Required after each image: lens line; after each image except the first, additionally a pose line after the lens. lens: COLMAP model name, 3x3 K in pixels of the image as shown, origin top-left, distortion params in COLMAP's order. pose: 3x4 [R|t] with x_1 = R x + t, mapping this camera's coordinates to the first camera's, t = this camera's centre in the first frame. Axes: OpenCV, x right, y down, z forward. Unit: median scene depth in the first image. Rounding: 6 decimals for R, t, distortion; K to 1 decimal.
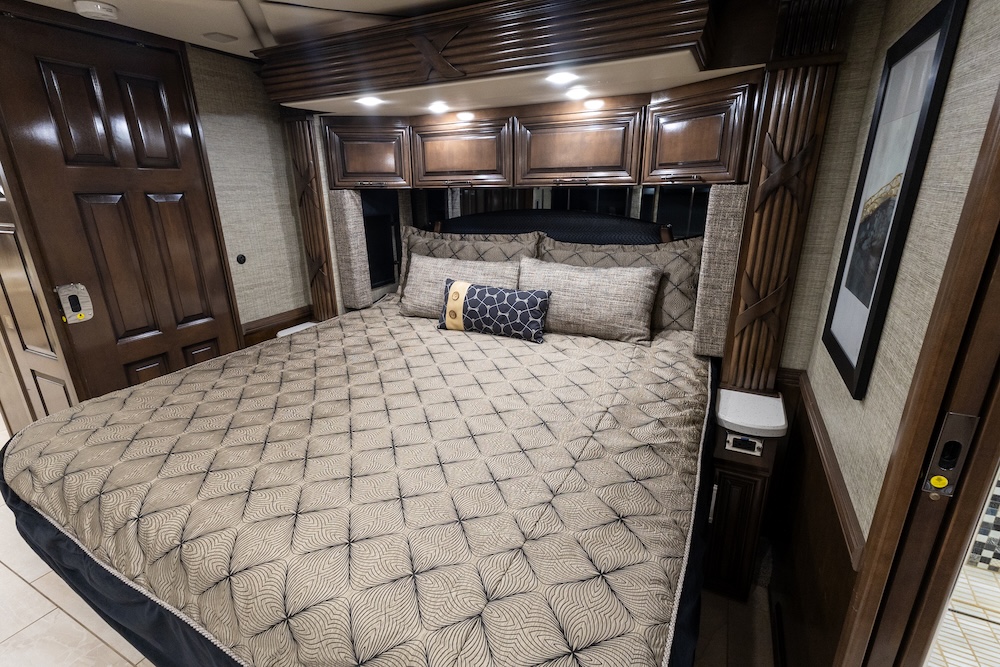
lens RADIAL K [[455.9, 0, 495.8], [0, 455.9, 337.5], [0, 0, 1]] dist [0.008380, 0.000714]
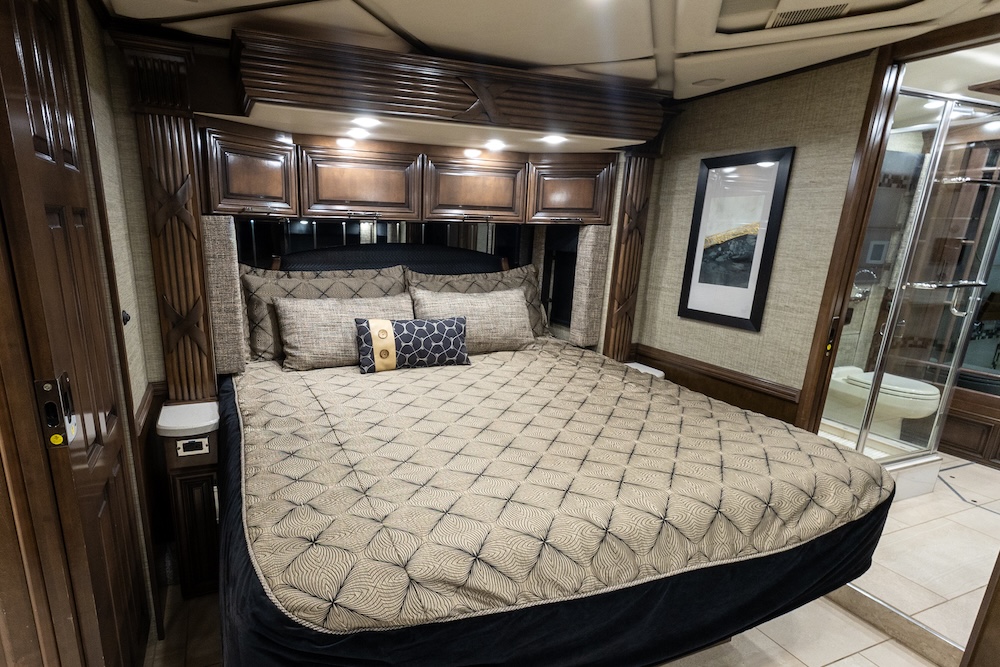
lens RADIAL K [[536.5, 0, 443.1], [0, 536.5, 374.7], [0, 0, 1]] dist [0.026385, -0.002210]
pose [[0.653231, -0.177045, 0.736169, -0.881948], [0.207966, 0.976837, 0.050388, -0.041876], [-0.728038, 0.120183, 0.674920, 0.187116]]
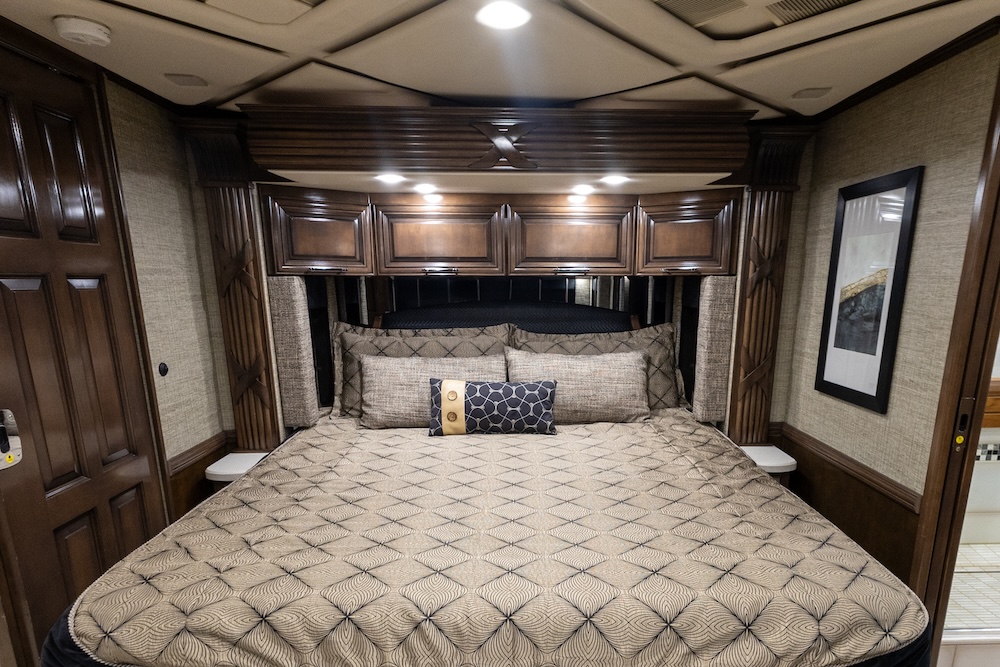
lens RADIAL K [[604.3, 0, 540.9], [0, 604.3, 431.7], [0, 0, 1]] dist [0.016796, 0.004056]
pose [[0.870996, -0.110411, 0.478722, -0.537811], [0.143763, 0.989047, -0.033454, 0.044328], [-0.469784, 0.097961, 0.877329, -0.109355]]
